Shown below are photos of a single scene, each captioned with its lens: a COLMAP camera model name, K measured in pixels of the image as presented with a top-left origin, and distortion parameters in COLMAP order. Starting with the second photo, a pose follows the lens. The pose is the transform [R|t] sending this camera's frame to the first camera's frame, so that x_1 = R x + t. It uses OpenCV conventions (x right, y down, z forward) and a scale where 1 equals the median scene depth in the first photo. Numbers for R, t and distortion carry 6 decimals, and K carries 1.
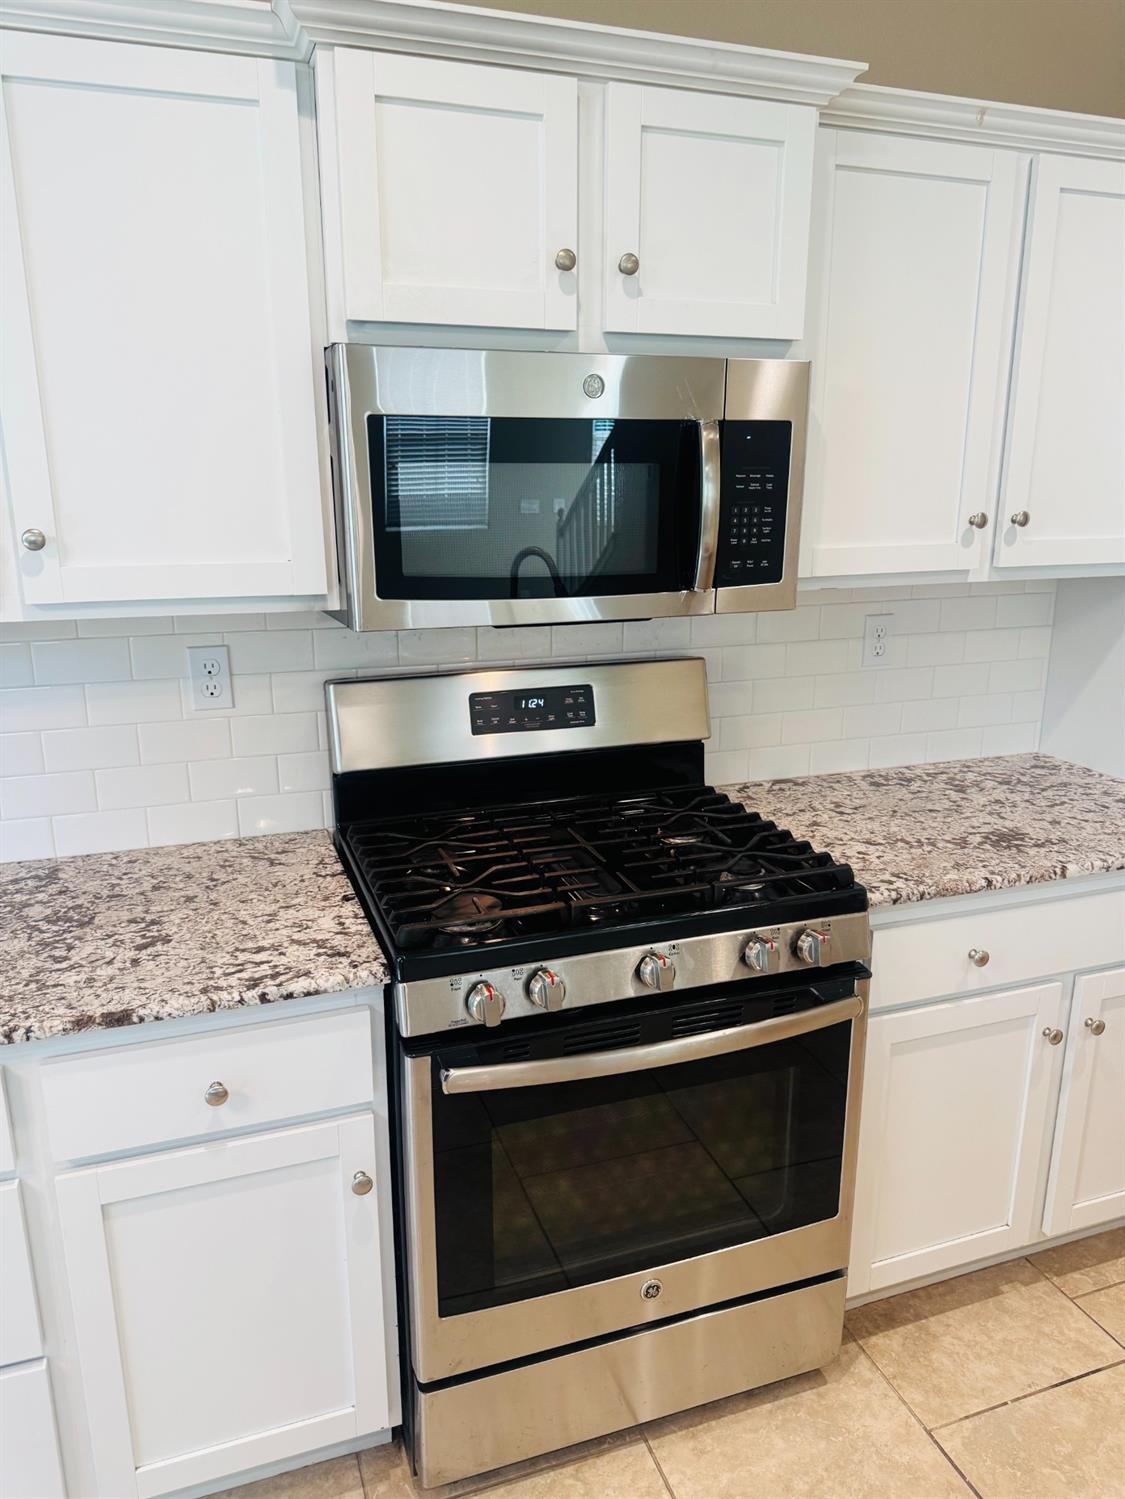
lens RADIAL K [[1080.9, 0, 554.2], [0, 1080.9, 750.3], [0, 0, 1]] dist [0.046735, -0.068511]
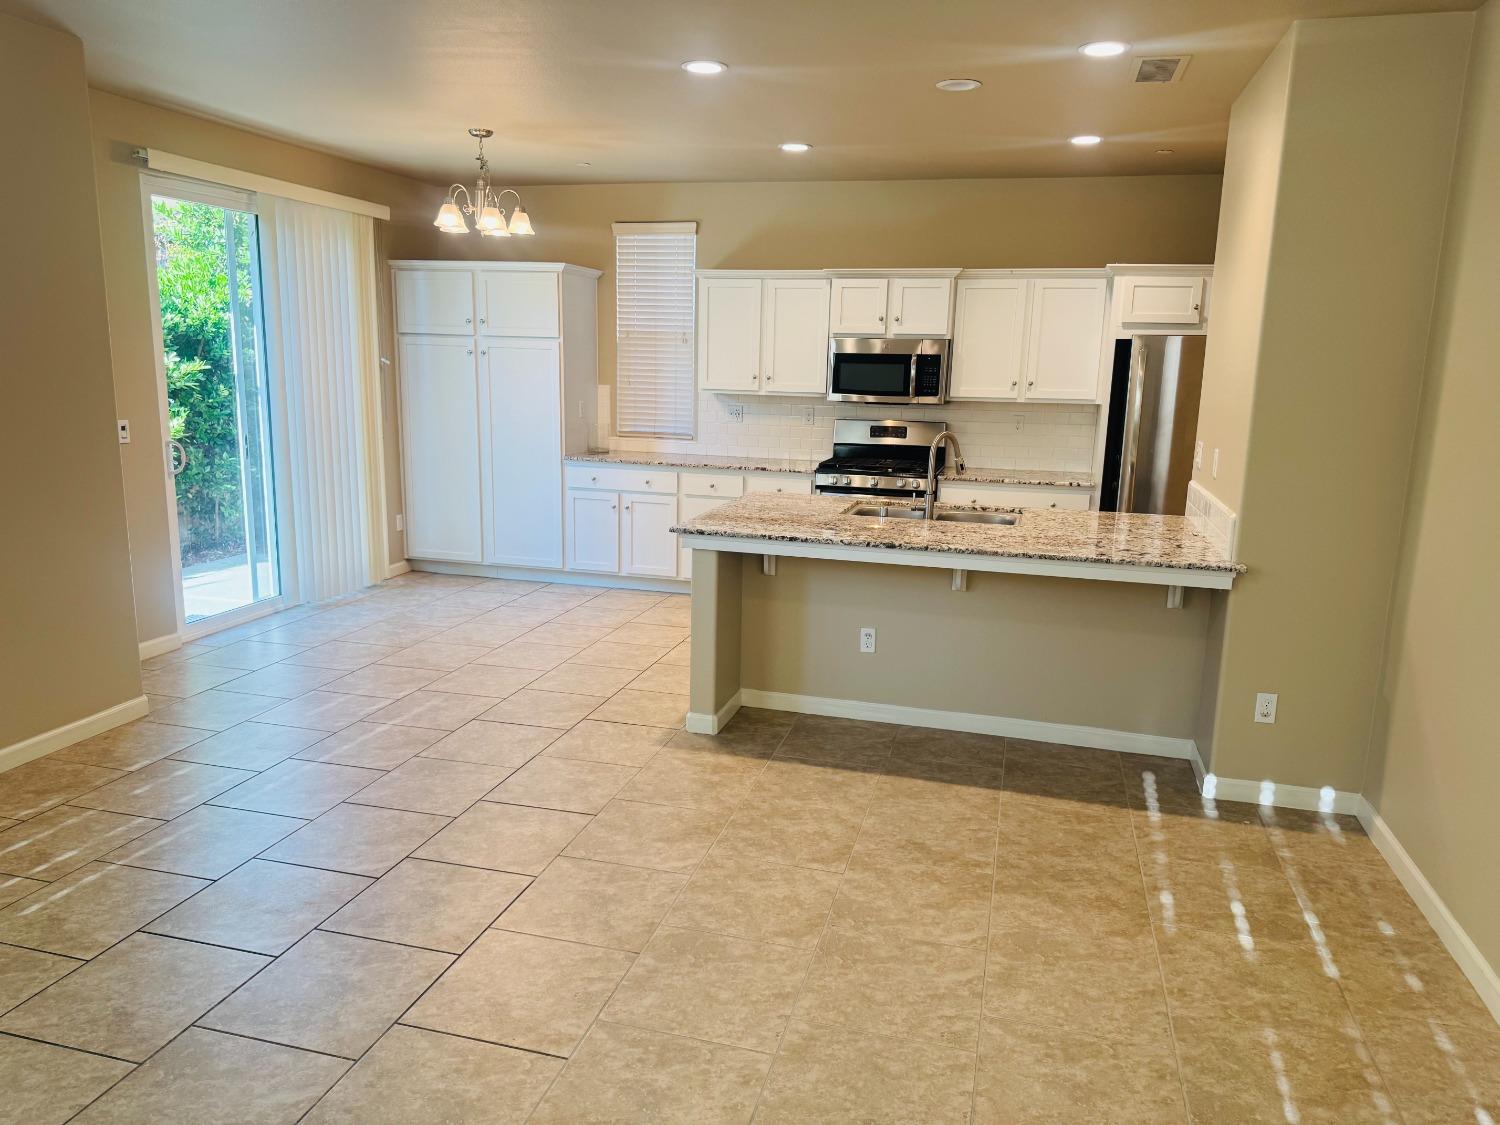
lens RADIAL K [[1081.6, 0, 743.4], [0, 1081.6, 611.6], [0, 0, 1]] dist [0.046735, -0.068511]
pose [[0.827168, 0.151674, -0.541099, 1.962572], [-0.164812, 0.986022, 0.024445, 0.656903], [0.537243, 0.068960, 0.840603, -2.713563]]
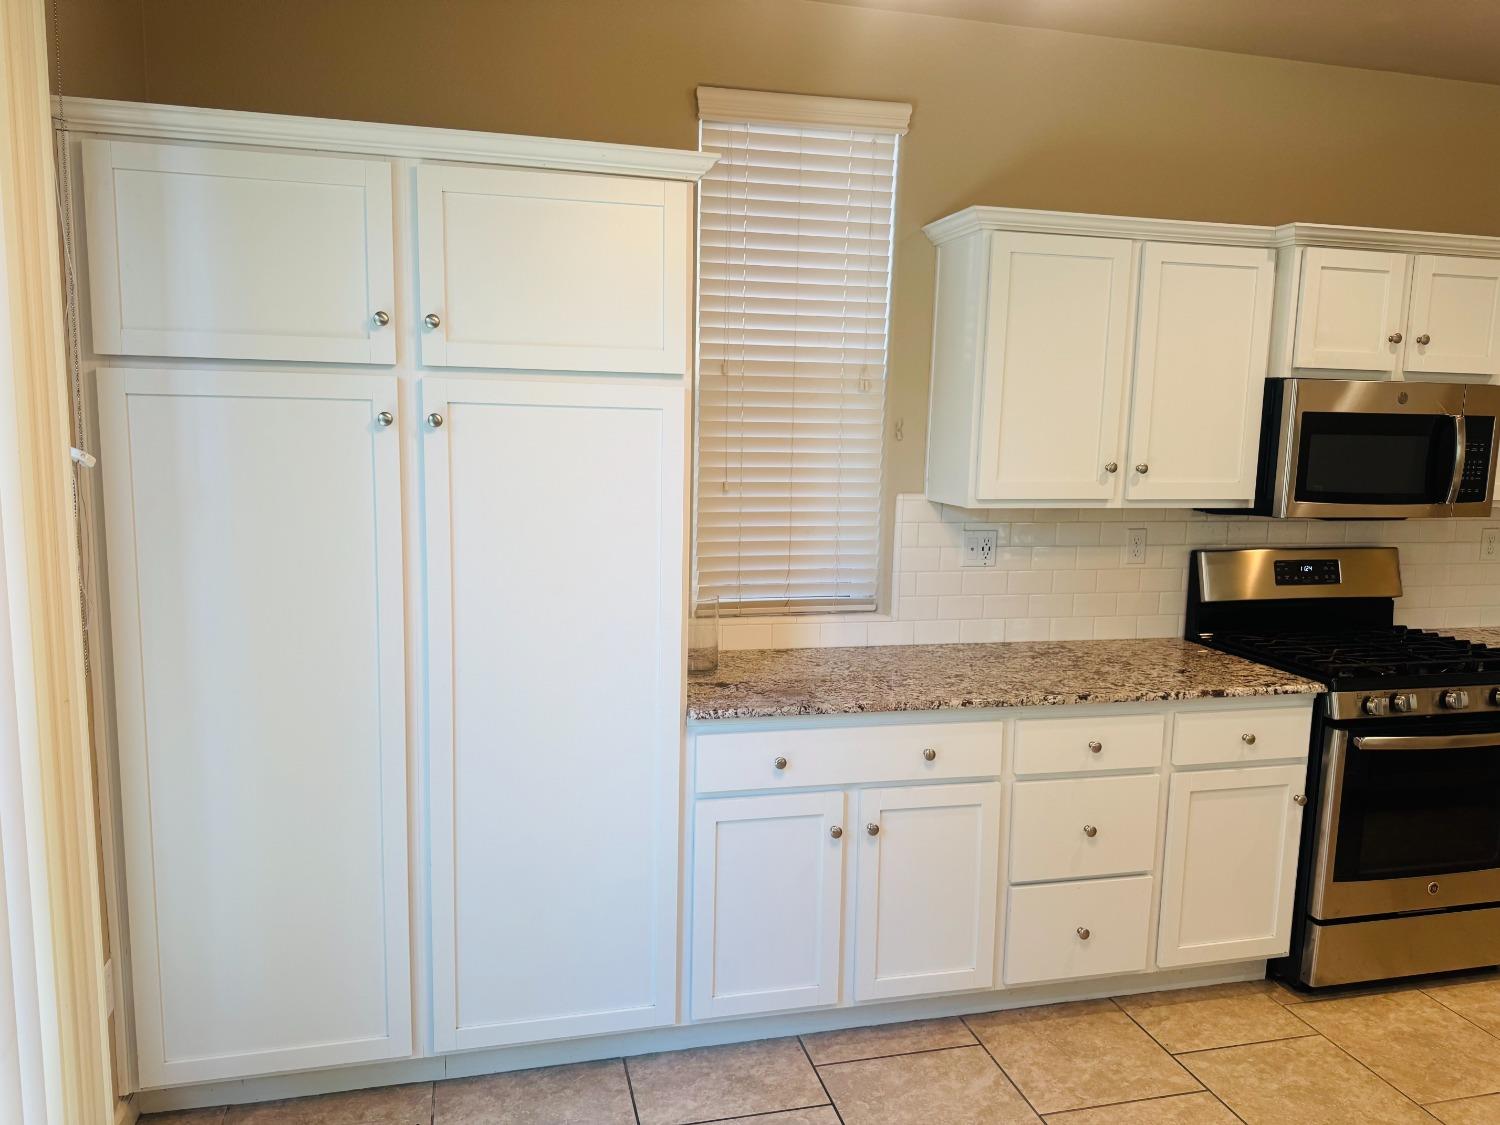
lens RADIAL K [[1081.6, 0, 722.2], [0, 1081.6, 566.1], [0, 0, 1]] dist [0.046735, -0.068511]
pose [[0.994824, 0.034931, -0.095422, -0.944245], [-0.045644, 0.992603, -0.112500, 0.230046], [0.090786, 0.116273, 0.989059, -0.969833]]
